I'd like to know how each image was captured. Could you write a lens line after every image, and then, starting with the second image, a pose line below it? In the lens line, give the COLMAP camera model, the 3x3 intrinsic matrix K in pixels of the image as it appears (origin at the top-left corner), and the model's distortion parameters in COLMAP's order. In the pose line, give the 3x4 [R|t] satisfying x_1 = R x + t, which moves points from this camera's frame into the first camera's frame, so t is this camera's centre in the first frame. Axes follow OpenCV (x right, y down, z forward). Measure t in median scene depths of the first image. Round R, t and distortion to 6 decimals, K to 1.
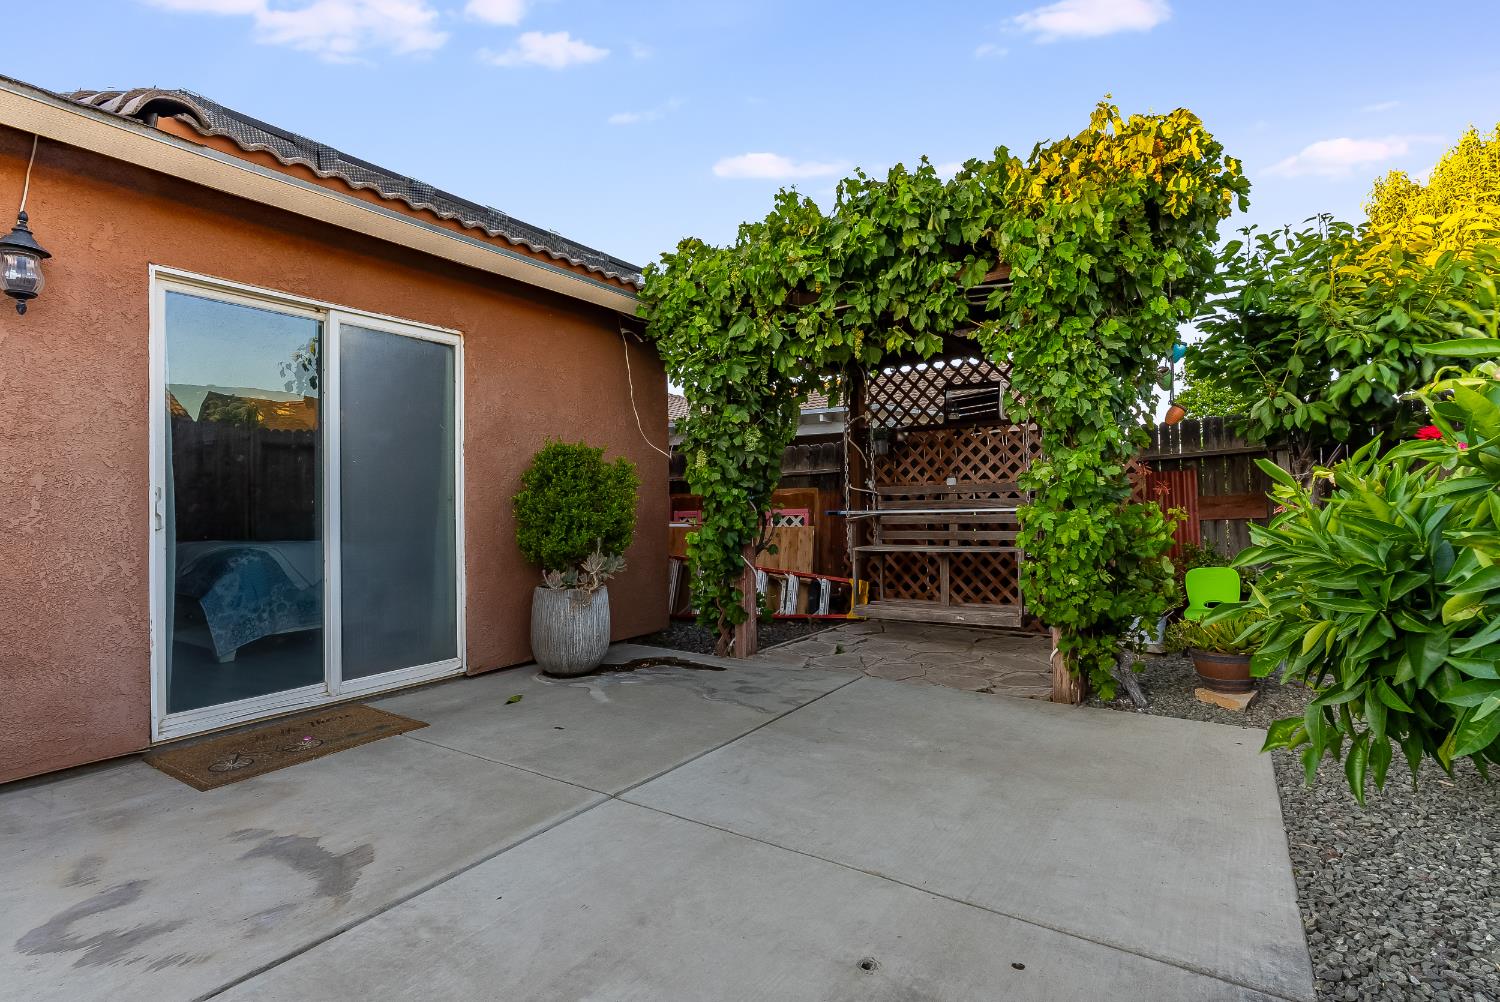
lens RADIAL K [[716.4, 0, 757.0], [0, 716.4, 498.3], [0, 0, 1]] dist [-0.006814, -0.000147]
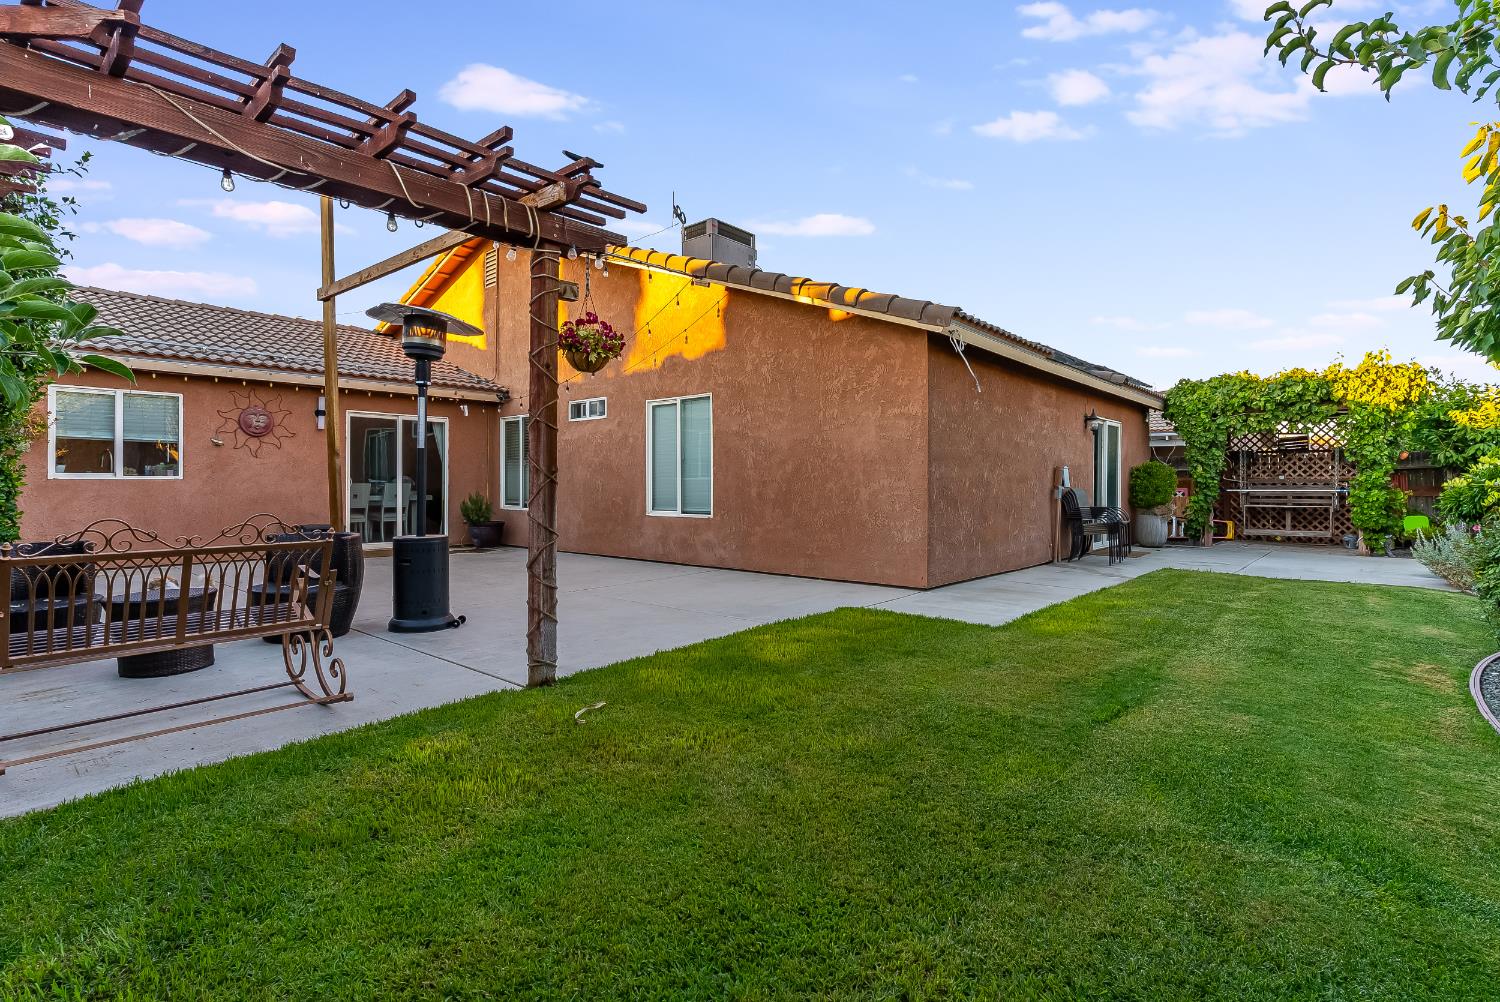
lens RADIAL K [[727.7, 0, 751.1], [0, 727.7, 479.0], [0, 0, 1]] dist [-0.003137, -0.001177]
pose [[0.990853, 0.018033, -0.133735, -1.707808], [-0.016983, 0.999815, 0.008987, -0.016065], [0.133872, -0.006633, 0.990976, -2.339196]]
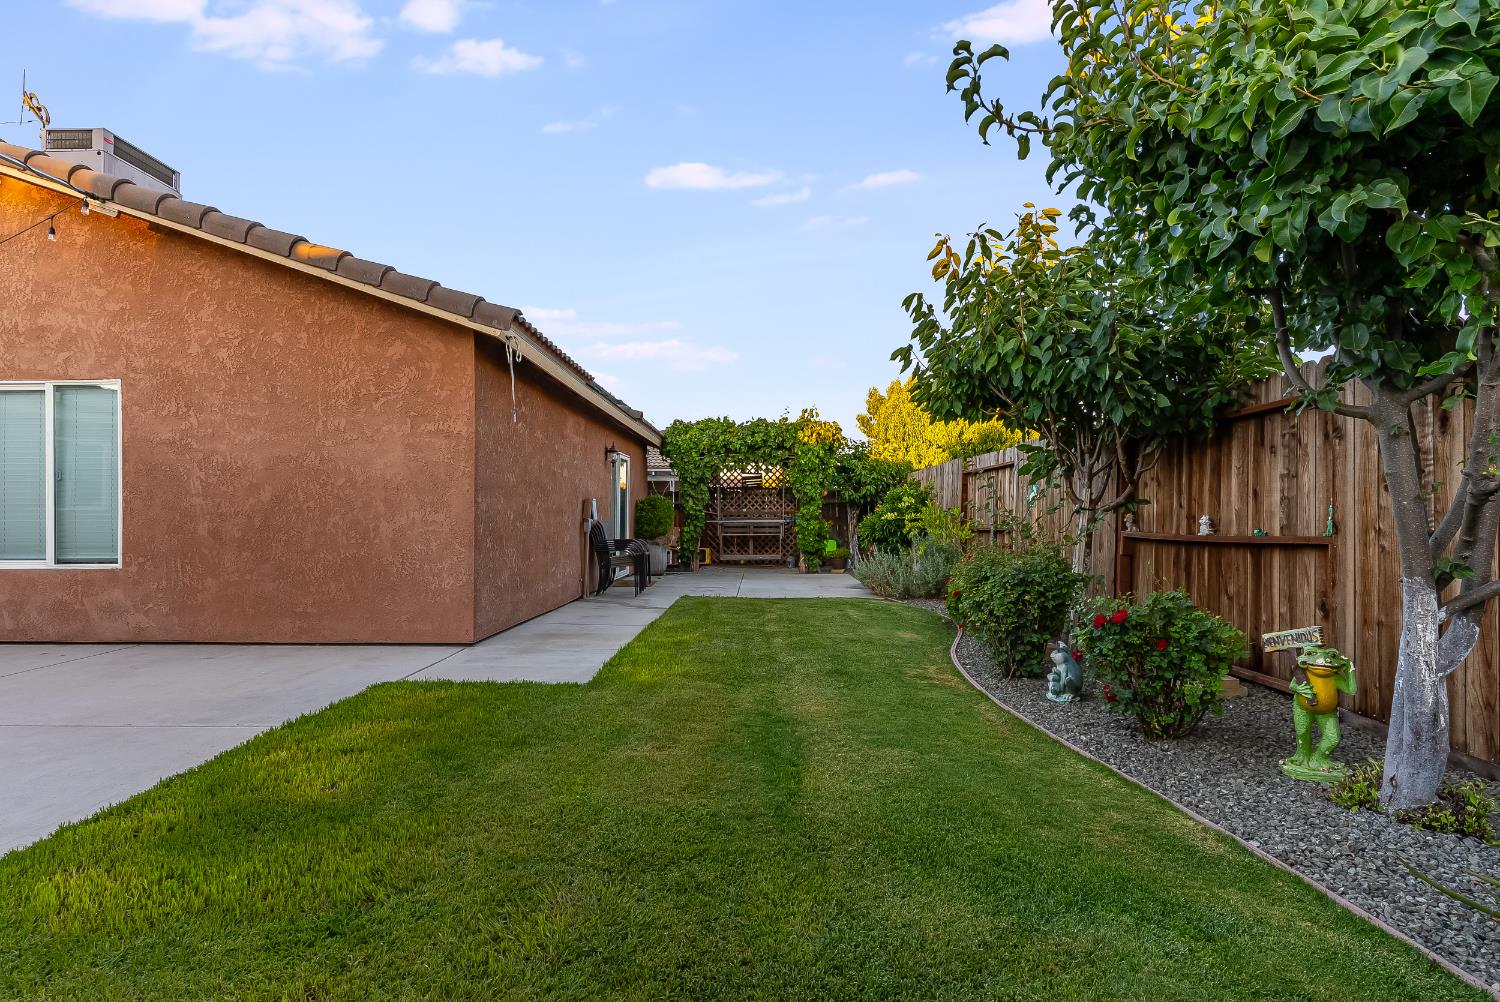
lens RADIAL K [[731.7, 0, 752.7], [0, 731.7, 511.6], [0, 0, 1]] dist [-0.009280, 0.001594]
pose [[0.842533, 0.021007, 0.538234, -1.850271], [-0.023038, 0.999730, -0.002956, -0.015653], [-0.538151, -0.009909, 0.842790, -2.055811]]
